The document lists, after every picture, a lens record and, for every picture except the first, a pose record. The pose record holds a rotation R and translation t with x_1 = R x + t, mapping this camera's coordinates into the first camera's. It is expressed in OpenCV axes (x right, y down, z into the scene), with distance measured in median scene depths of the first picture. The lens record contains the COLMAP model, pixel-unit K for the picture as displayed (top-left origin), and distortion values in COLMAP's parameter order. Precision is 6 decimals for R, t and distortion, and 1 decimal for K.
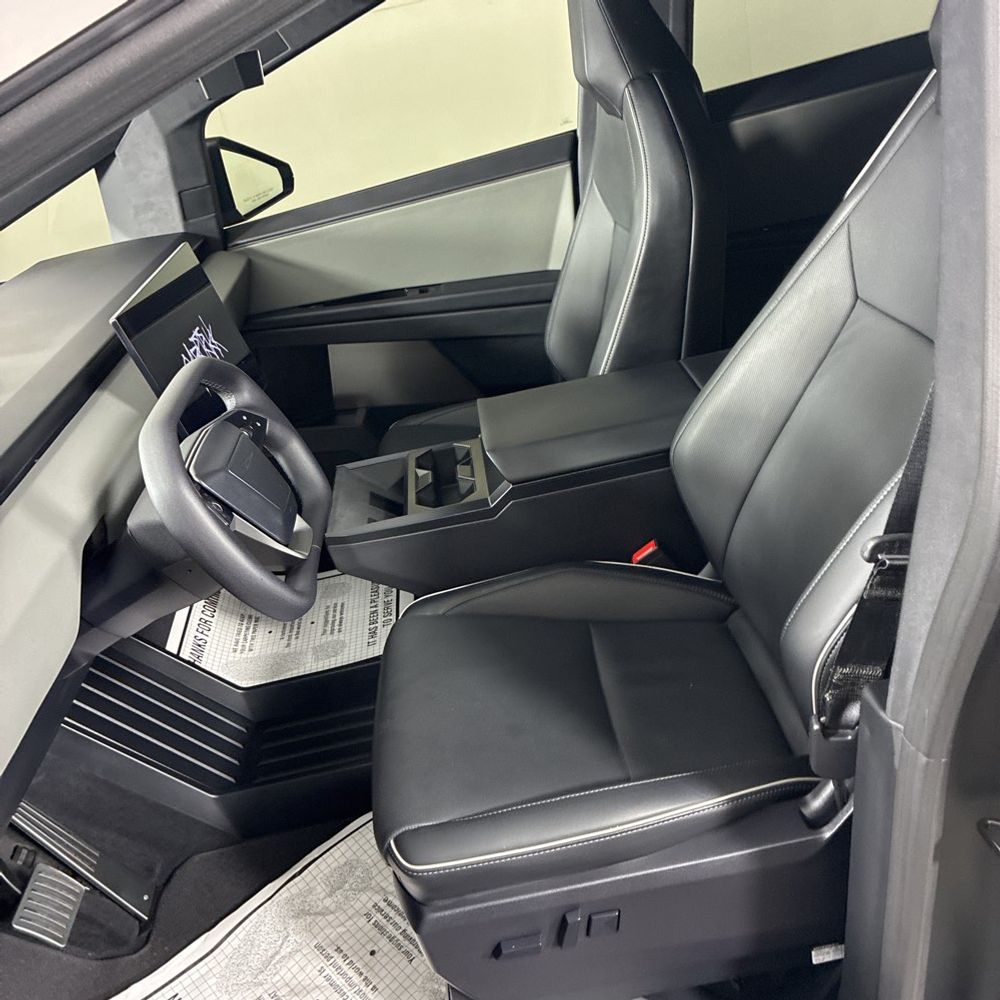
lens RADIAL K [[1009.9, 0, 479.3], [0, 1009.9, 471.9], [0, 0, 1]] dist [0.001613, 0.051442]
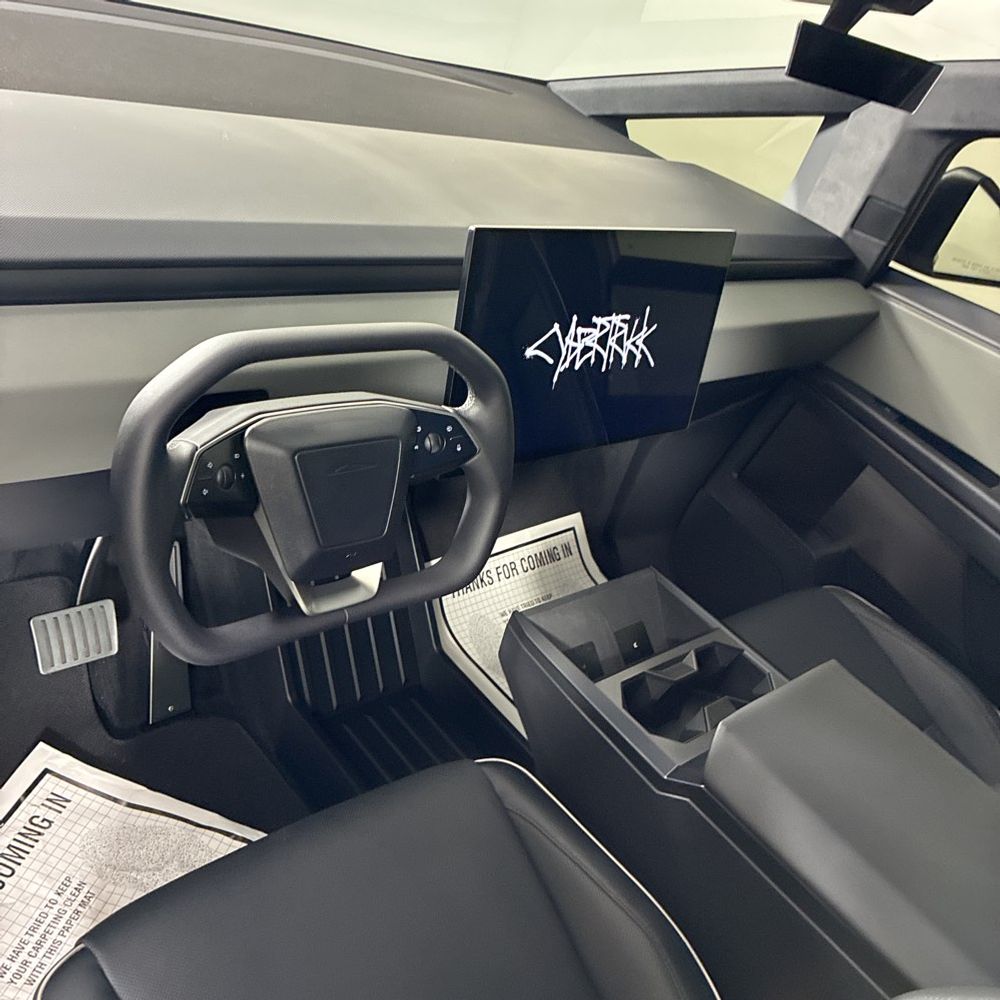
lens RADIAL K [[1009.9, 0, 479.3], [0, 1009.9, 471.9], [0, 0, 1]] dist [0.001613, 0.051442]
pose [[0.513722, 0.713665, -0.476206, 0.084208], [-0.688855, 0.673968, 0.266919, -0.134124], [0.511438, 0.190915, 0.837844, 0.217970]]
